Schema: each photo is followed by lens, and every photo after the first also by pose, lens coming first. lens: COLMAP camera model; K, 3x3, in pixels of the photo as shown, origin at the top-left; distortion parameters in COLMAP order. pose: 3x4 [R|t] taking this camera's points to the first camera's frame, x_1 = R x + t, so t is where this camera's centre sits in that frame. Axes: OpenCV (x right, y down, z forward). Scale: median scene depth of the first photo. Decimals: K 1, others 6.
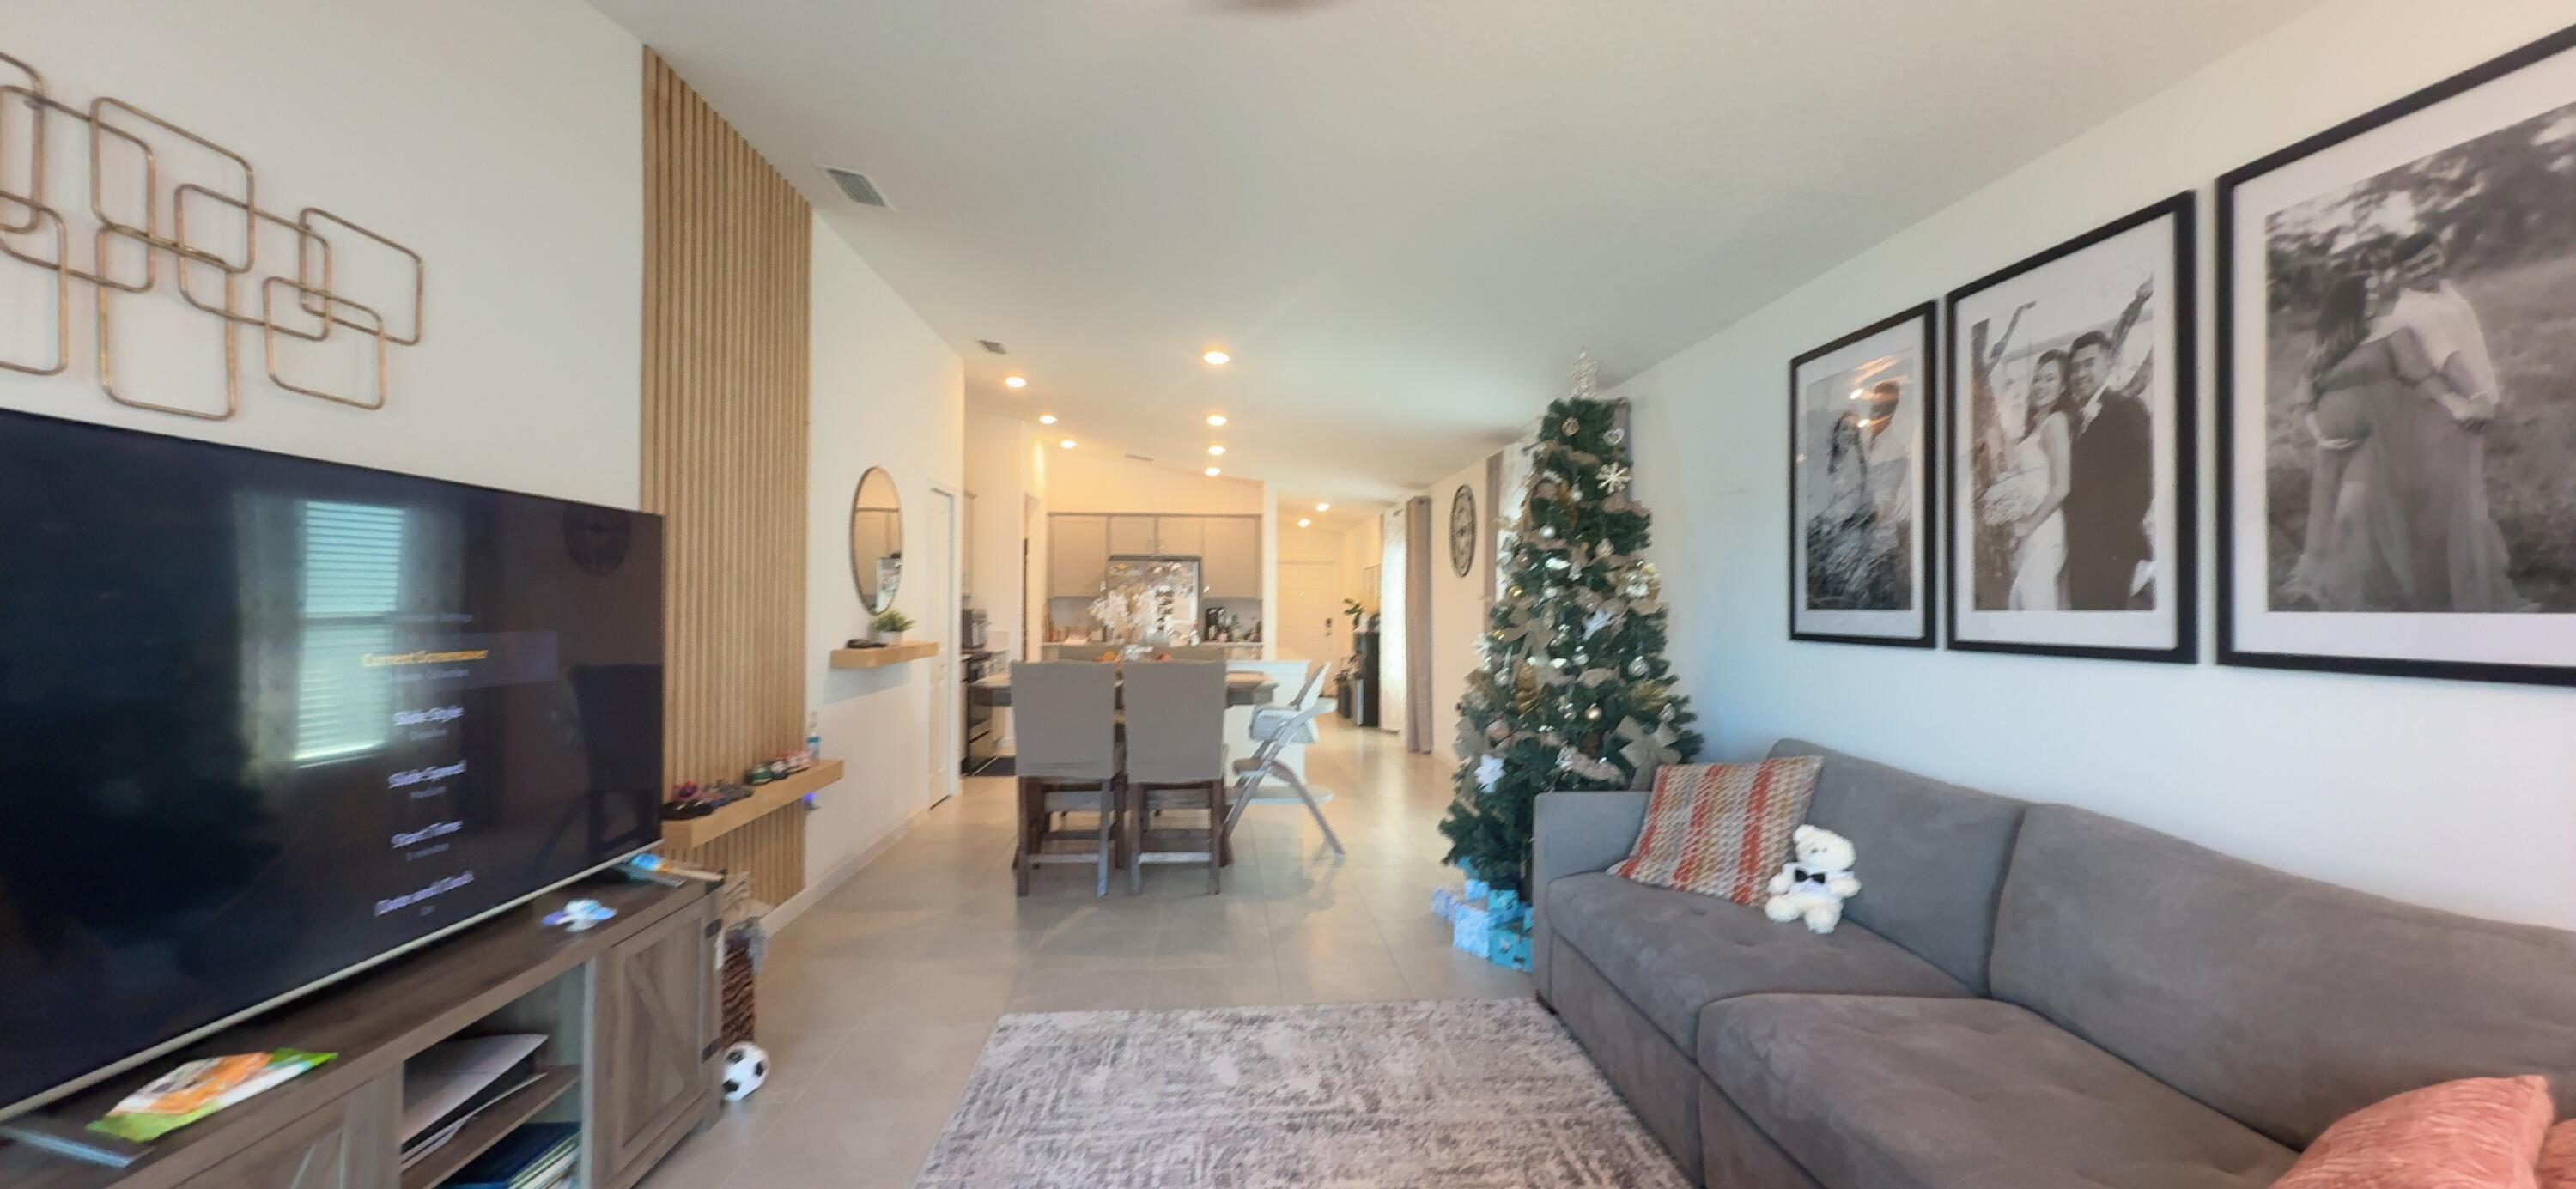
lens RADIAL K [[975.7, 0, 1285.4], [0, 975.7, 598.4], [0, 0, 1]] dist [-0.002192, 0.000285]
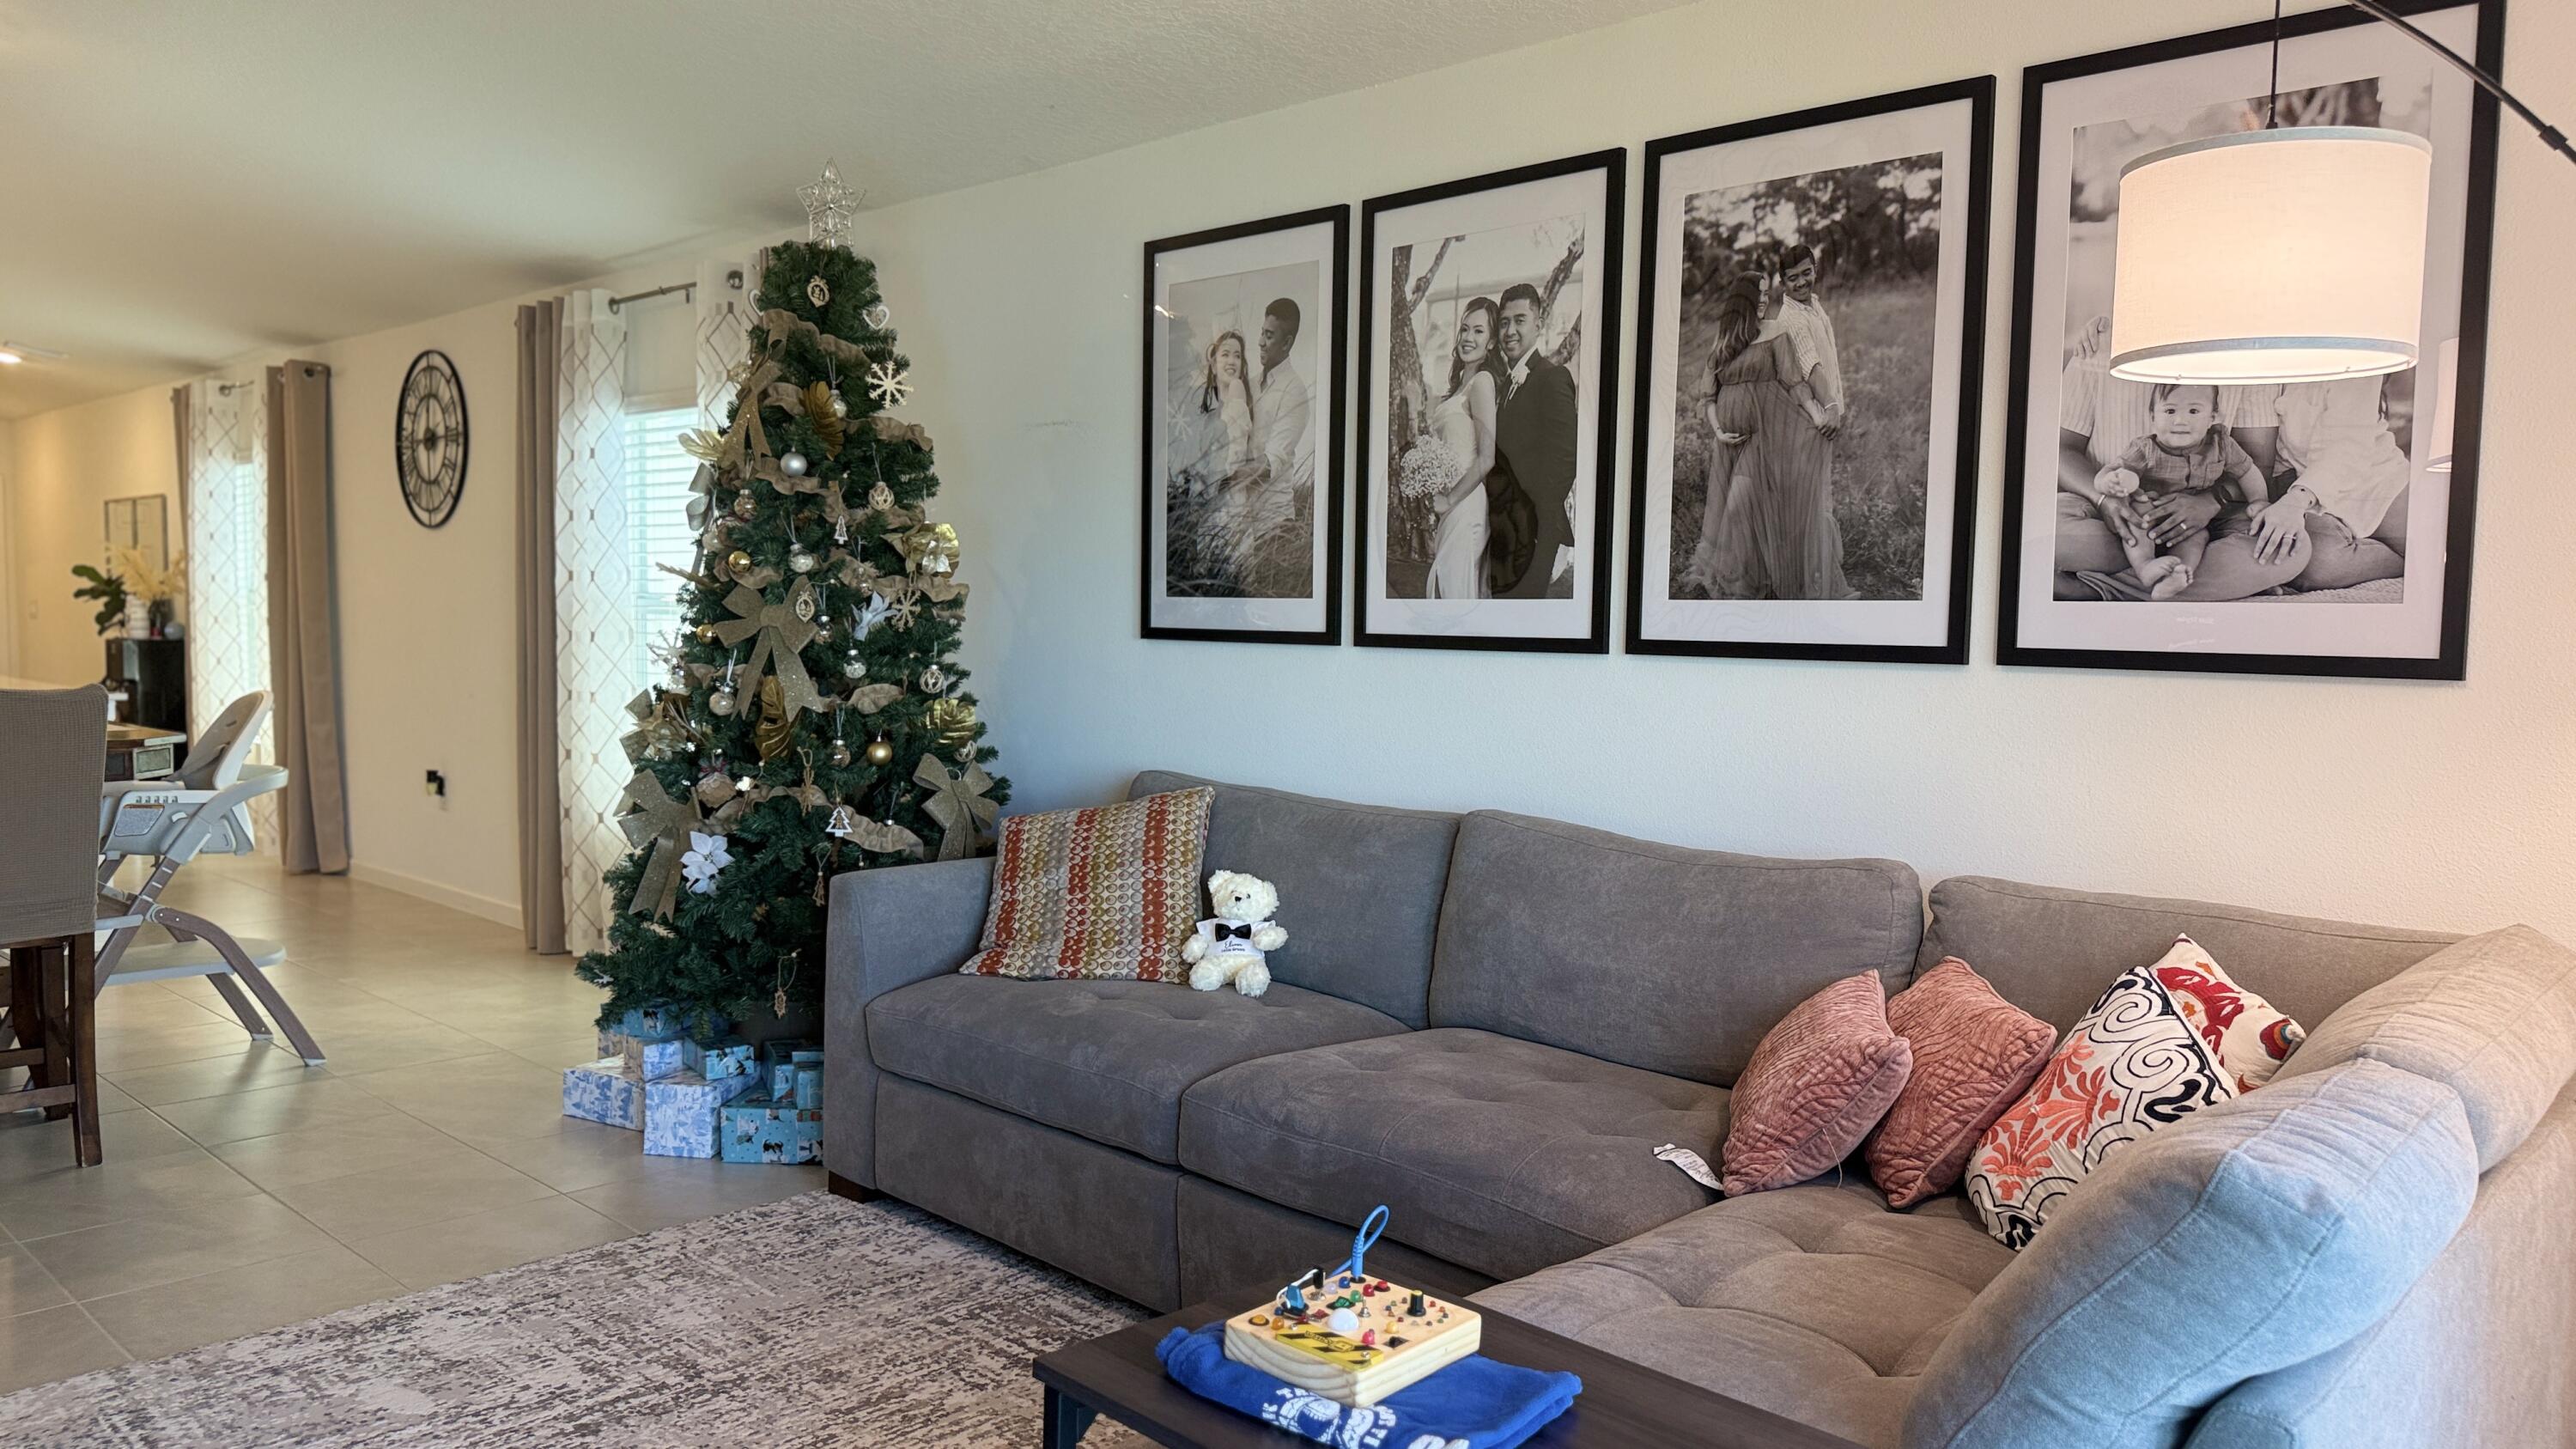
lens RADIAL K [[1795.2, 0, 1282.5], [0, 1795.2, 746.6], [0, 0, 1]] dist [0.090586, -0.126661]
pose [[0.748466, -0.038898, 0.662031, -0.392483], [-0.020155, 0.996483, 0.081336, 0.015736], [-0.662867, -0.074220, 0.745050, -0.101223]]
